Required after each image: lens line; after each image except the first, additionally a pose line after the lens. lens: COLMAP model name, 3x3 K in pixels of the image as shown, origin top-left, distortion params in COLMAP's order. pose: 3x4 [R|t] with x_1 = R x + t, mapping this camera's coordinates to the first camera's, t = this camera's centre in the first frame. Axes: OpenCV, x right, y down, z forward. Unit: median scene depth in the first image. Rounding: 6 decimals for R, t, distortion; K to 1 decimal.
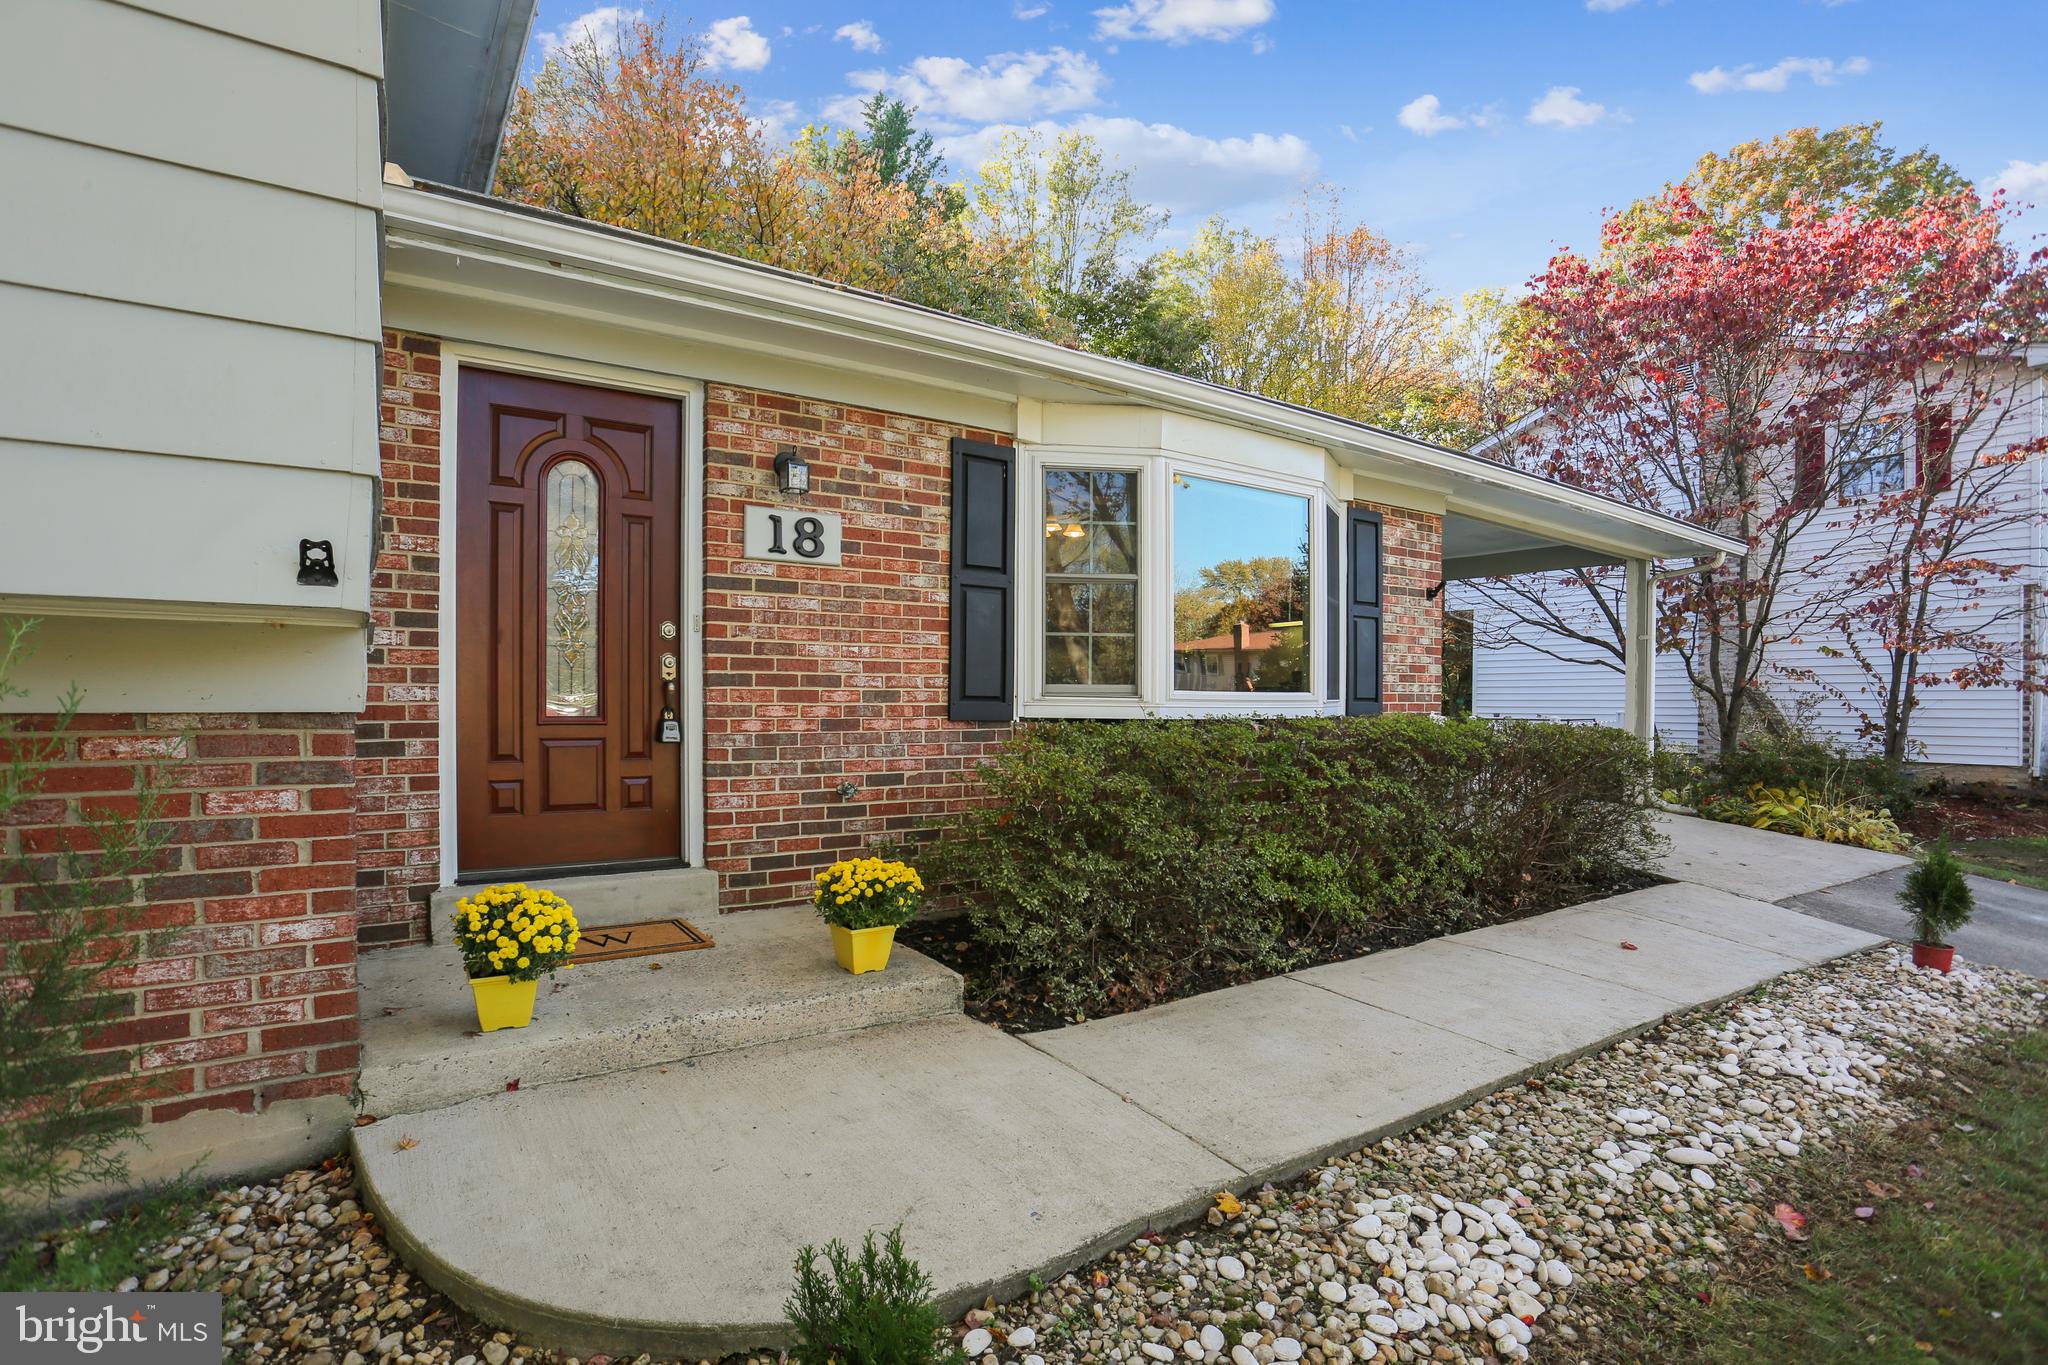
lens RADIAL K [[985.3, 0, 995.0], [0, 985.3, 734.4], [0, 0, 1]] dist [-0.044862, 0.006955]
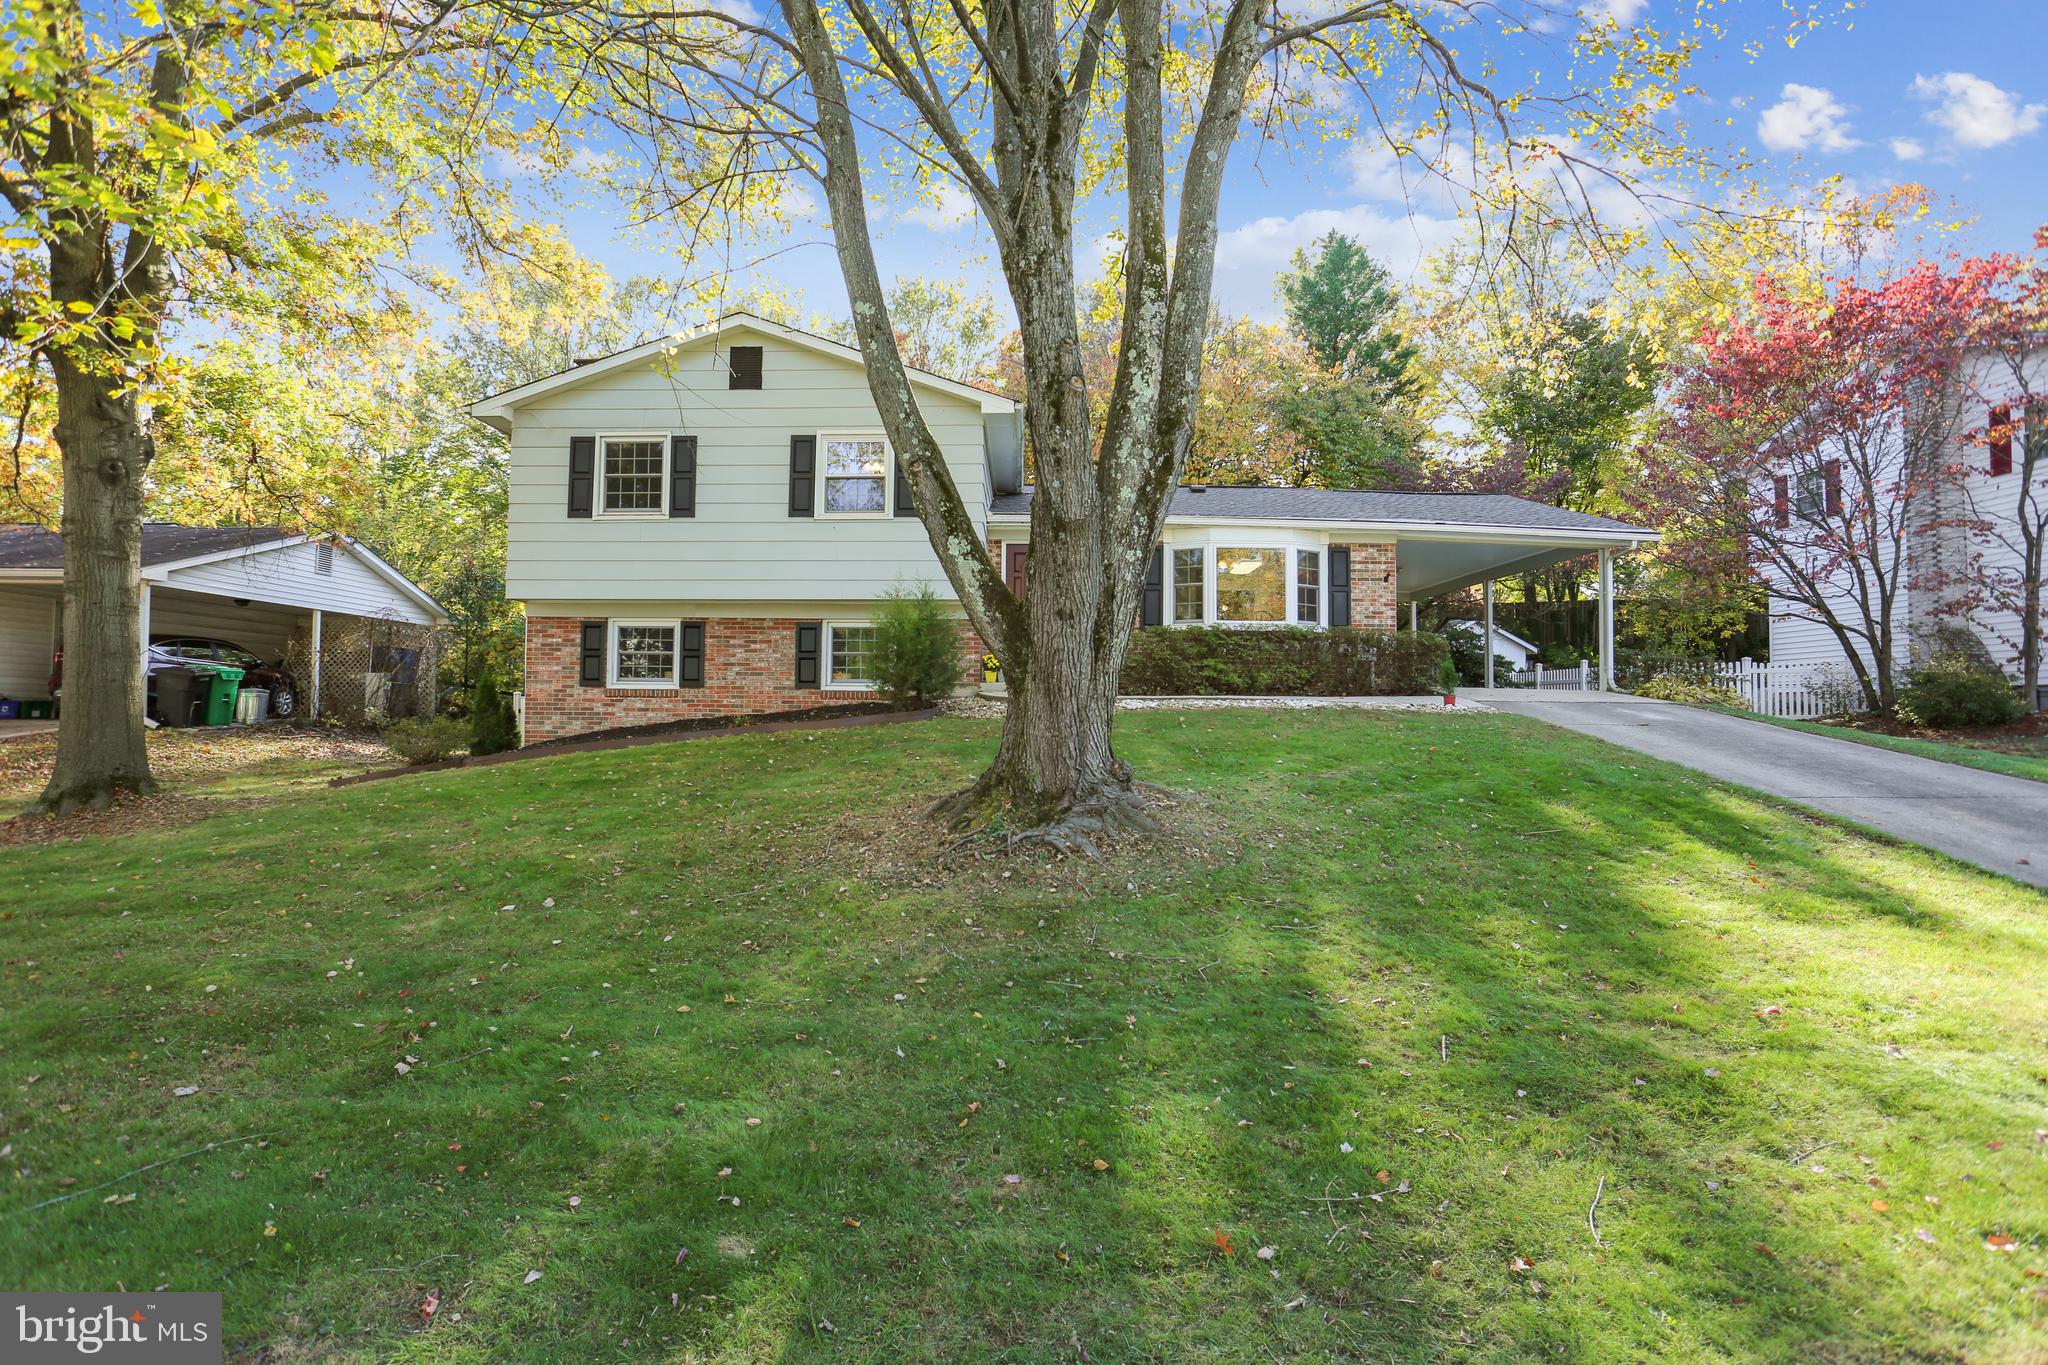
lens RADIAL K [[985.3, 0, 1020.8], [0, 985.3, 672.8], [0, 0, 1]] dist [-0.044862, 0.006955]
pose [[0.839360, -0.018725, -0.543254, 1.448522], [-0.022544, 0.997348, -0.069208, 0.370884], [0.543109, 0.070337, 0.836711, -2.000159]]
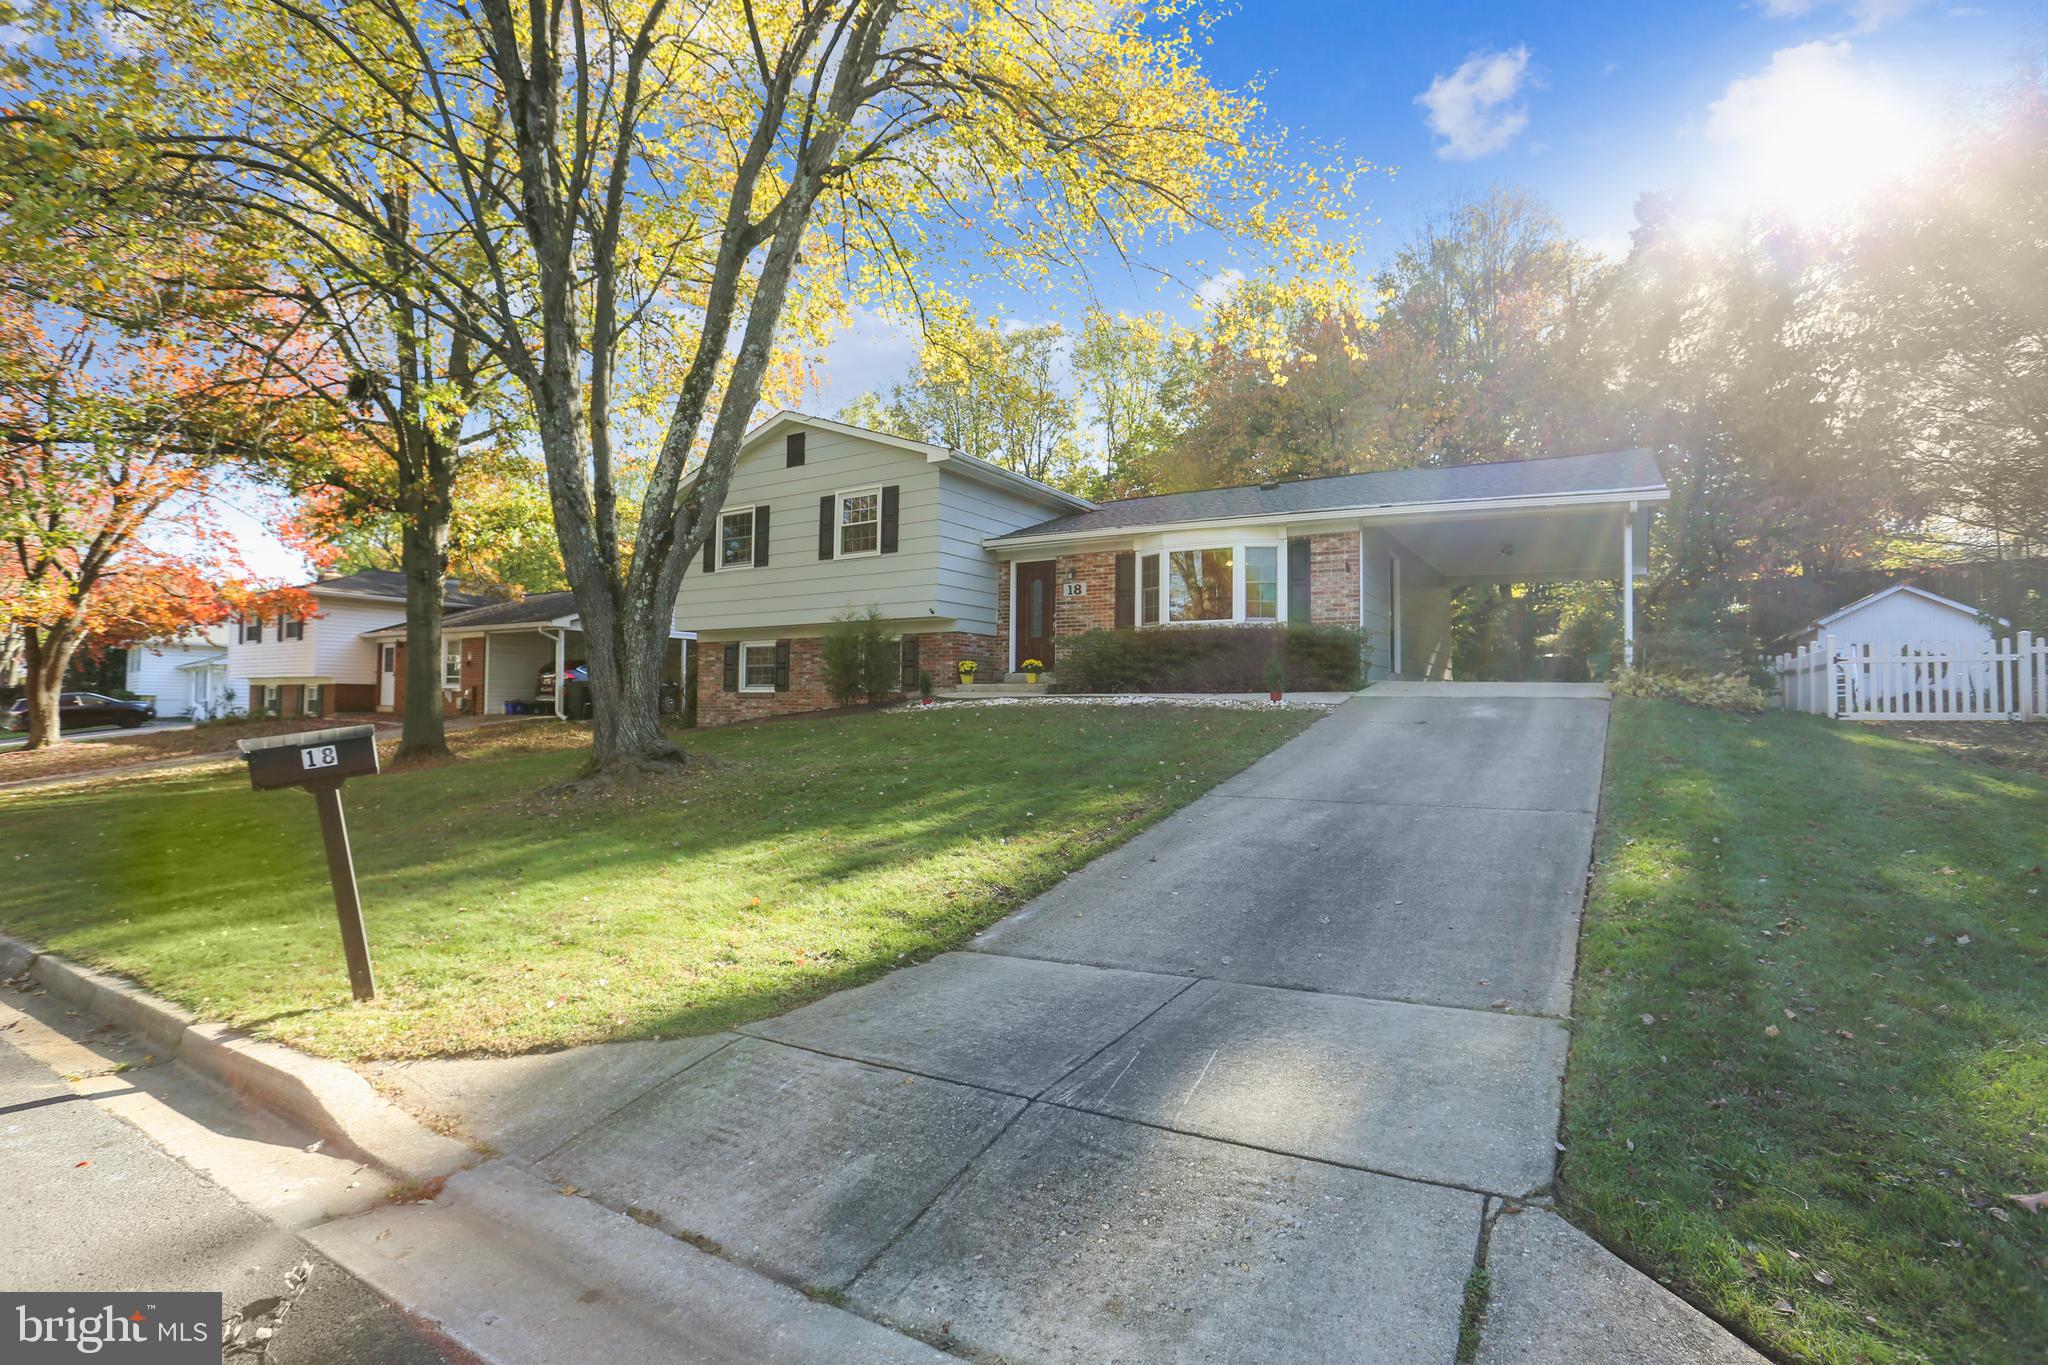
lens RADIAL K [[985.3, 0, 1020.6], [0, 985.3, 689.4], [0, 0, 1]] dist [-0.044862, 0.006955]
pose [[0.427313, -0.015663, -0.903968, 3.127346], [-0.033879, 0.998870, -0.033323, 0.322852], [0.903469, 0.044865, 0.426299, -0.828289]]
